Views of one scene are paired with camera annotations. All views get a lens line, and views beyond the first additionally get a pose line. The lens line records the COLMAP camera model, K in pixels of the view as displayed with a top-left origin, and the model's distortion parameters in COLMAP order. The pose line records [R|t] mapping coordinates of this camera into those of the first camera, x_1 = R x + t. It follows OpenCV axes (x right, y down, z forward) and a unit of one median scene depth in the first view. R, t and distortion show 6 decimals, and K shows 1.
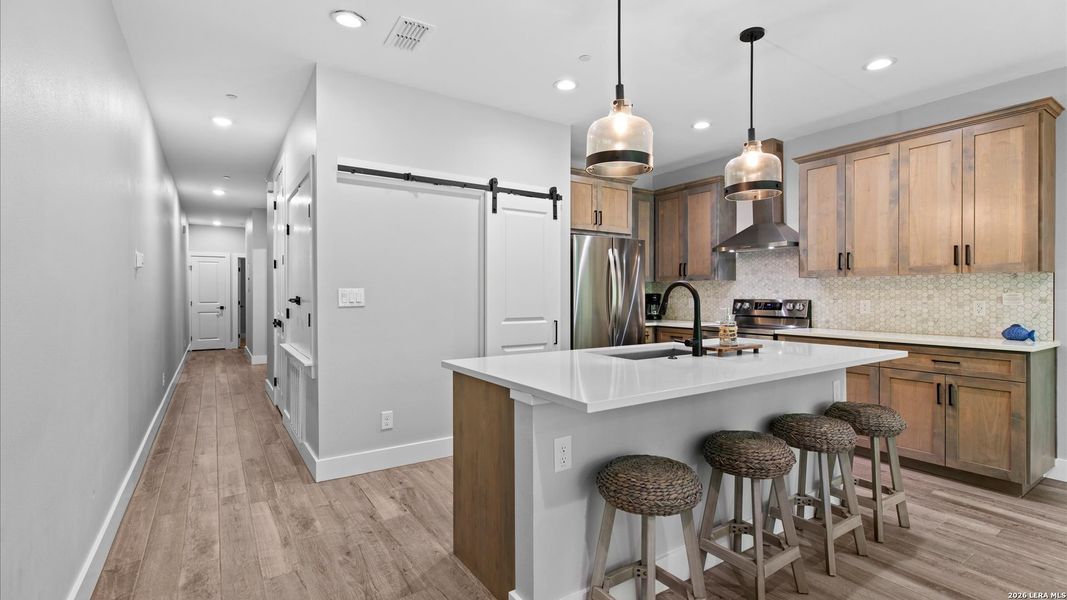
lens RADIAL K [[475.5, 0, 528.1], [0, 475.5, 295.1], [0, 0, 1]] dist [0.004730, -0.000831]
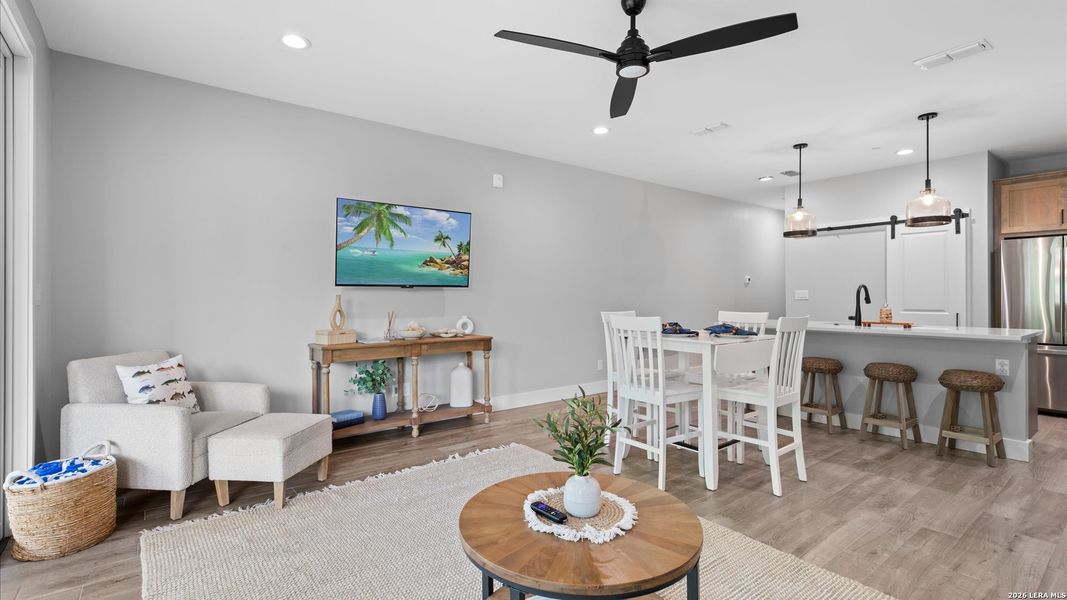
lens RADIAL K [[475.5, 0, 534.3], [0, 475.5, 295.4], [0, 0, 1]] dist [0.004730, -0.000831]
pose [[0.075849, 0.000497, -0.997119, 1.389314], [-0.002978, 0.999996, 0.000272, 0.009670], [0.997115, 0.002949, 0.075851, -0.252425]]
